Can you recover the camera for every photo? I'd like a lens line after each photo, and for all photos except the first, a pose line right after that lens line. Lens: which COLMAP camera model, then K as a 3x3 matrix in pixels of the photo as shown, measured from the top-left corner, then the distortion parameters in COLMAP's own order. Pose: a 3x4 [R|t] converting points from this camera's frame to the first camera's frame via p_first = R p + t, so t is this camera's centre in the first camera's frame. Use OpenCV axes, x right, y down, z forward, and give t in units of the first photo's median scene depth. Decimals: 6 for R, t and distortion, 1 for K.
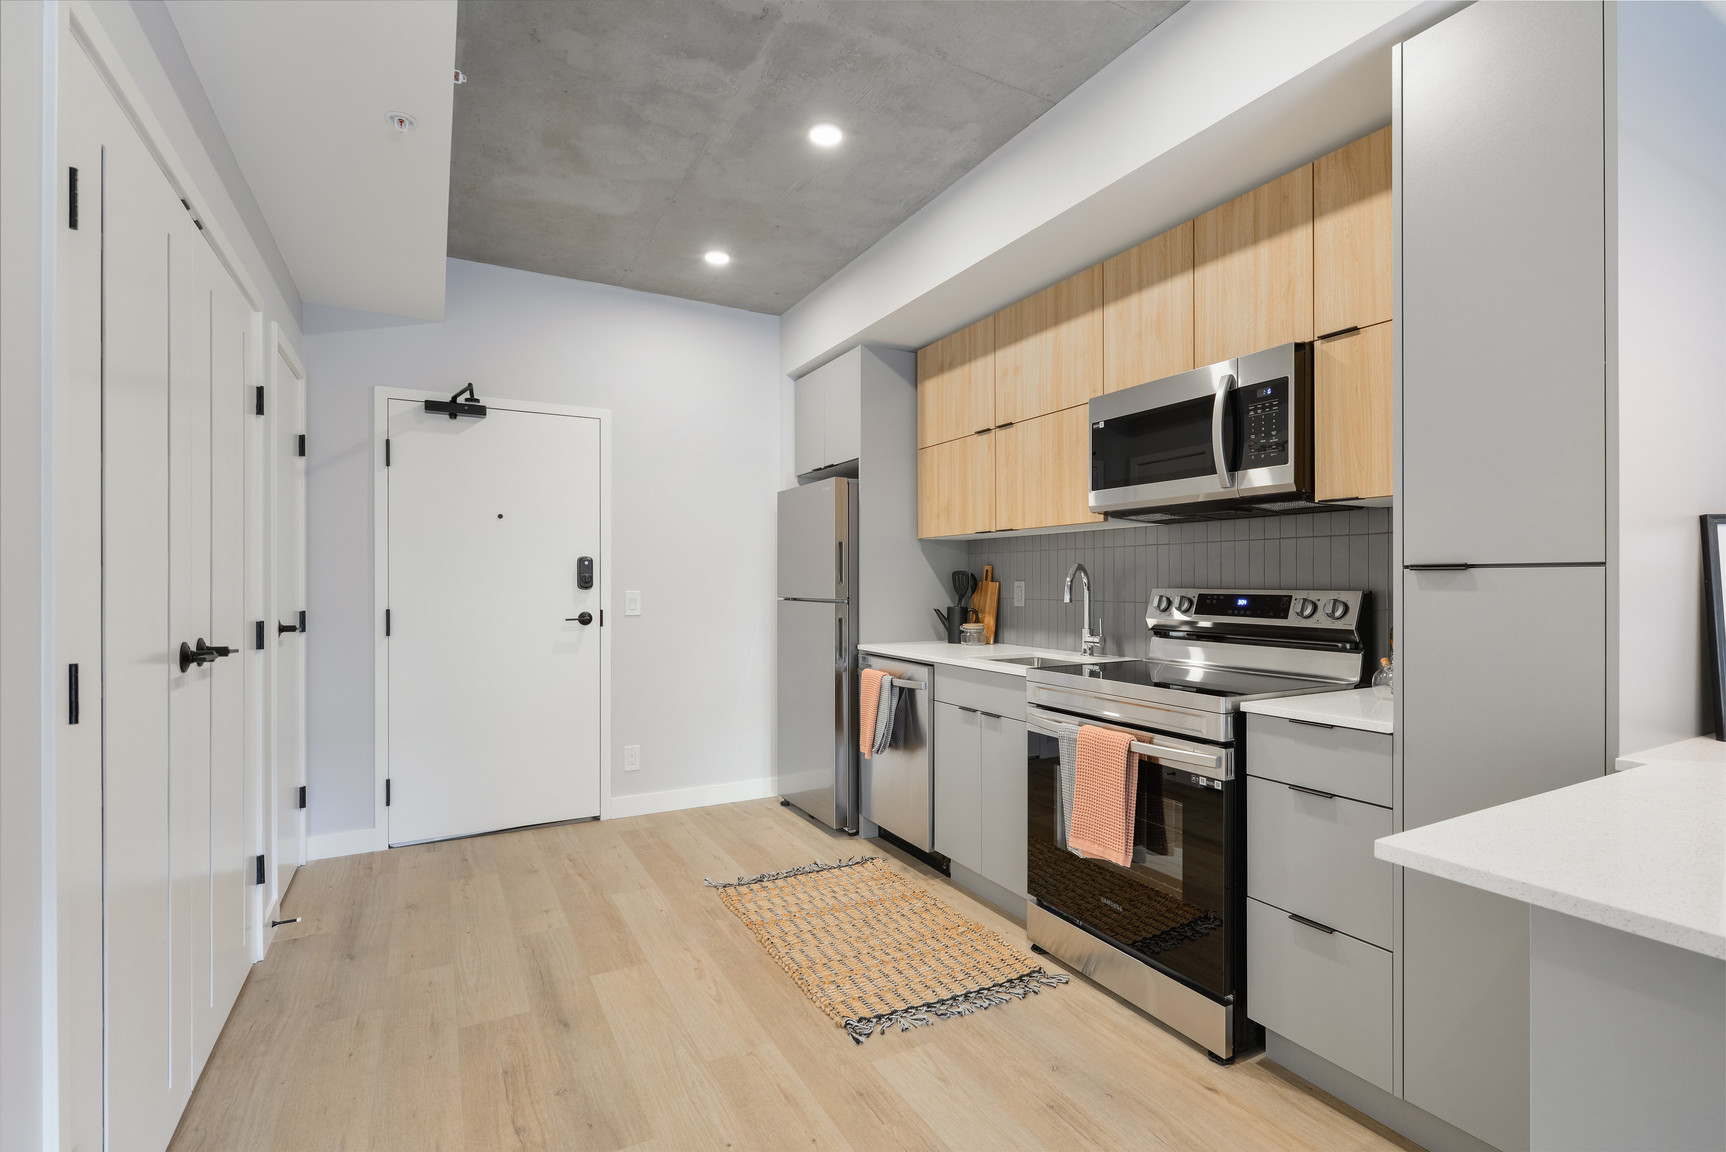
lens RADIAL K [[797.6, 0, 877.9], [0, 797.6, 581.0], [0, 0, 1]] dist [0.003242, -0.002495]
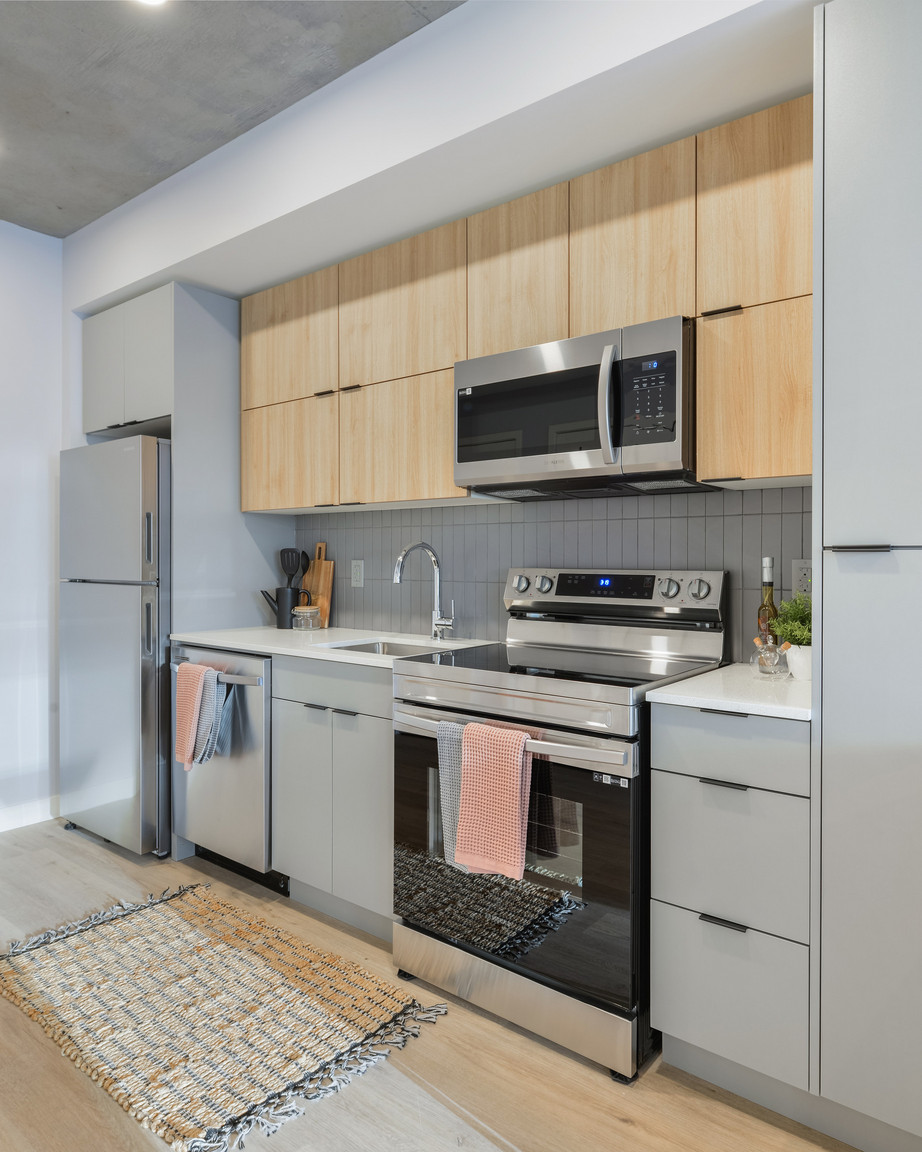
lens RADIAL K [[750.5, 0, 460.6], [0, 750.5, 562.1], [0, 0, 1]] dist [0.002217, -0.002104]
pose [[0.926036, 0.000572, 0.377435, -0.054962], [-0.002583, 0.999985, 0.004822, -0.002422], [-0.377427, -0.005440, 0.926023, 0.192634]]
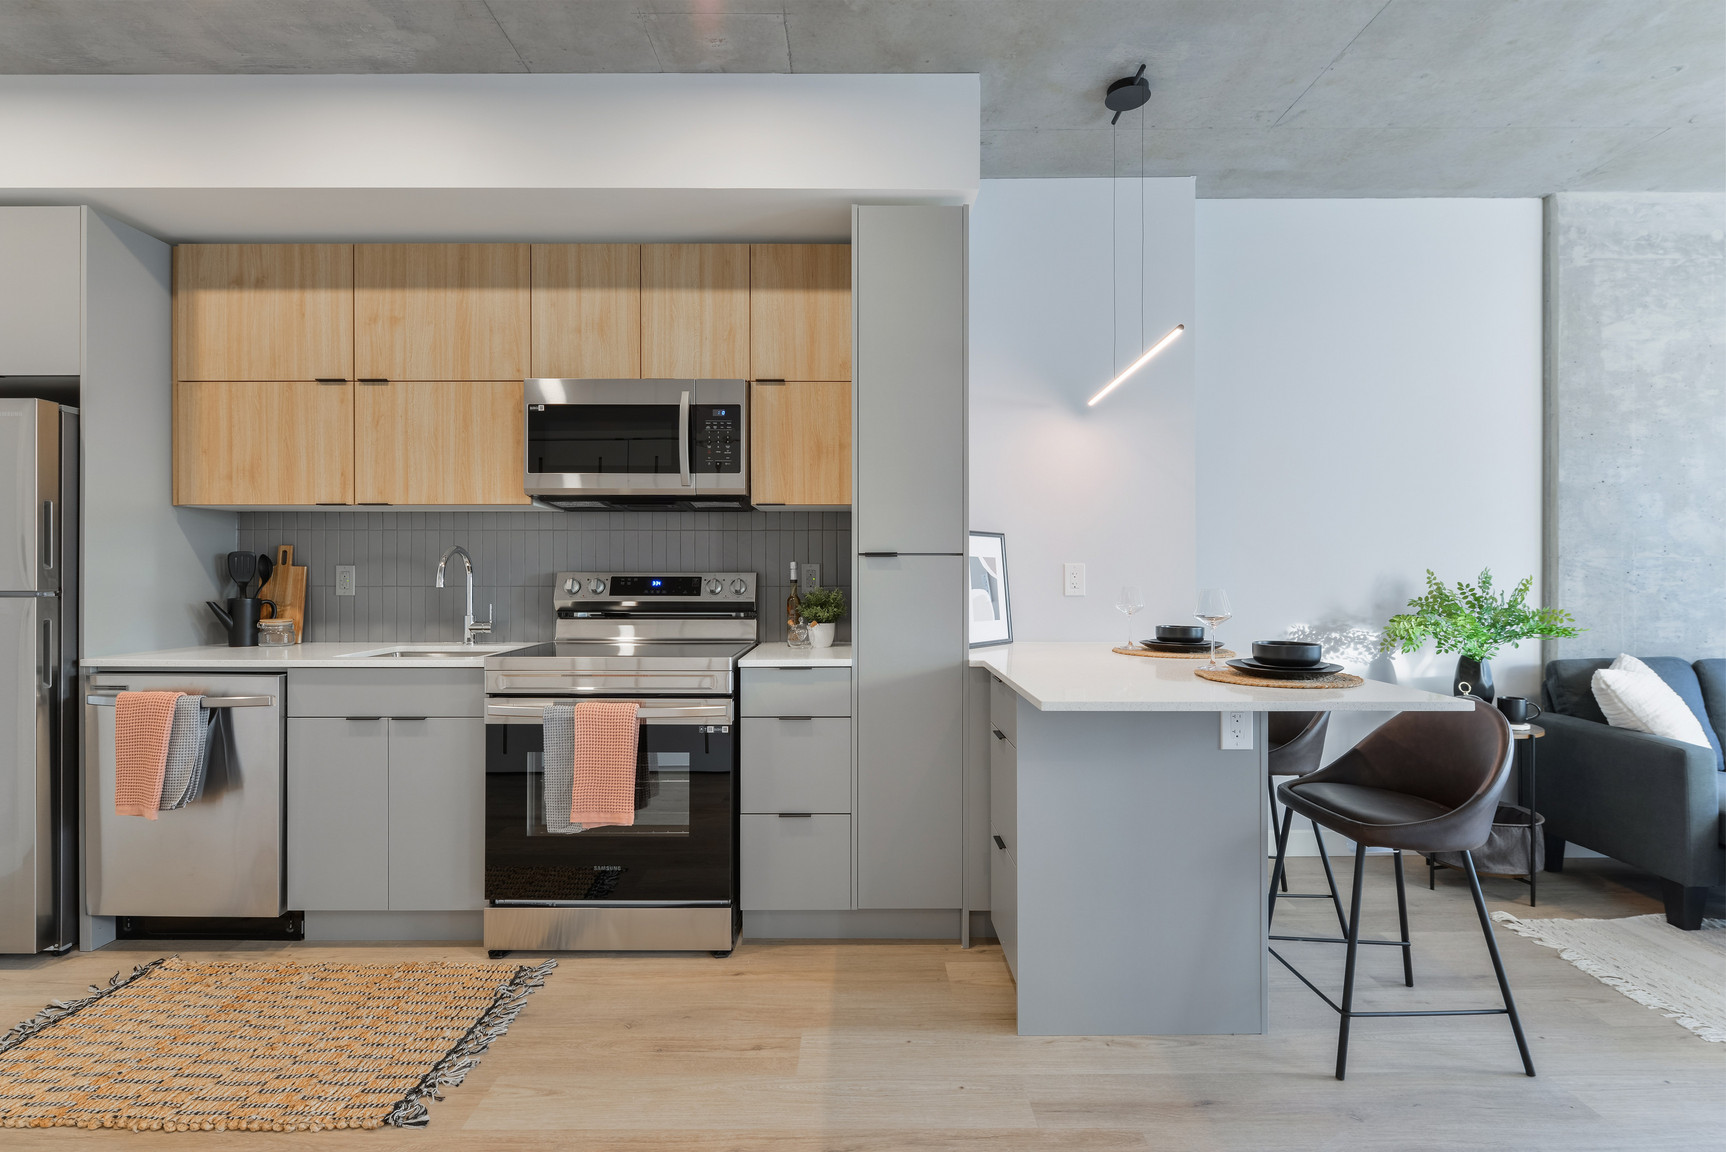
lens RADIAL K [[797.6, 0, 859.1], [0, 797.6, 571.5], [0, 0, 1]] dist [0.003242, -0.002495]
pose [[0.485488, 0.002809, 0.874239, -0.391468], [-0.001218, 0.999996, -0.002537, 0.011040], [-0.874242, 0.000167, 0.485490, 0.160593]]
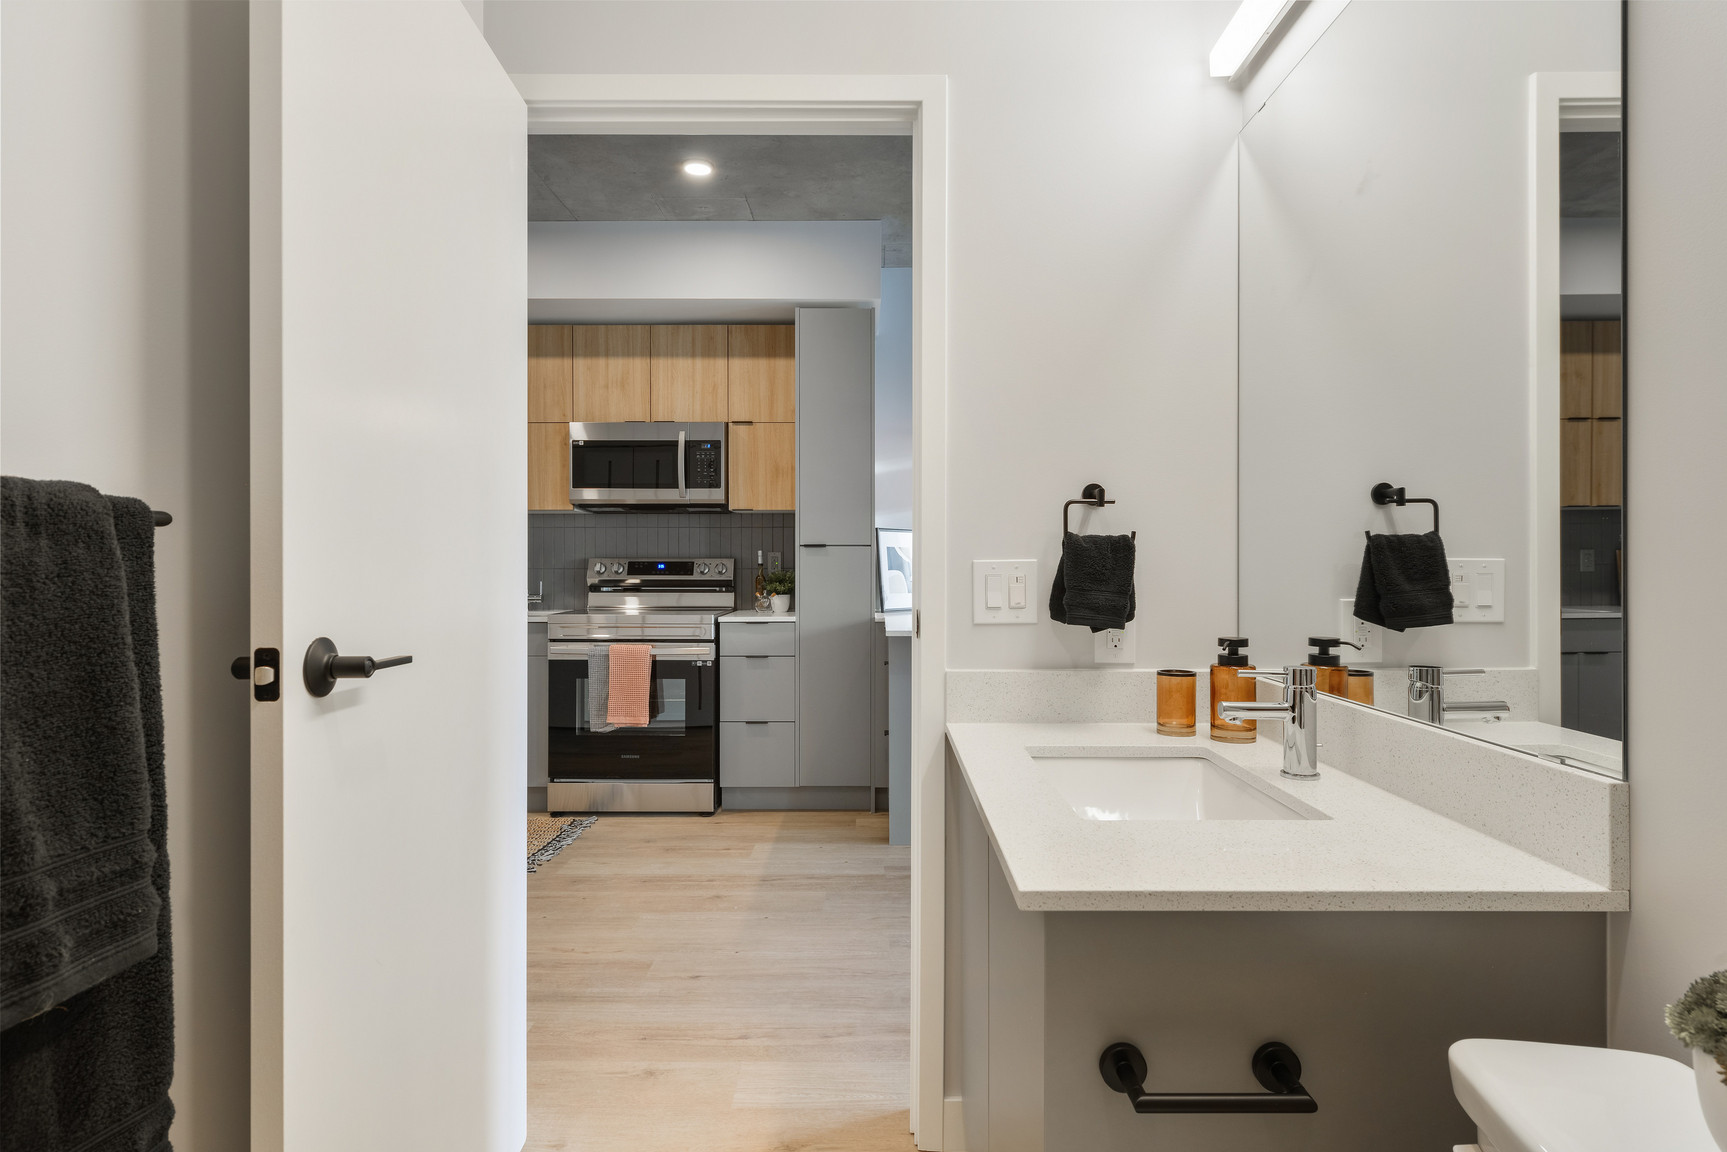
lens RADIAL K [[902.3, 0, 866.9], [0, 902.3, 563.7], [0, 0, 1]] dist [0.004460, -0.000118]
pose [[0.494796, -0.000209, 0.869009, -0.850960], [-0.001022, 0.999999, 0.000822, 0.018225], [-0.869009, -0.001294, 0.494795, -0.239083]]
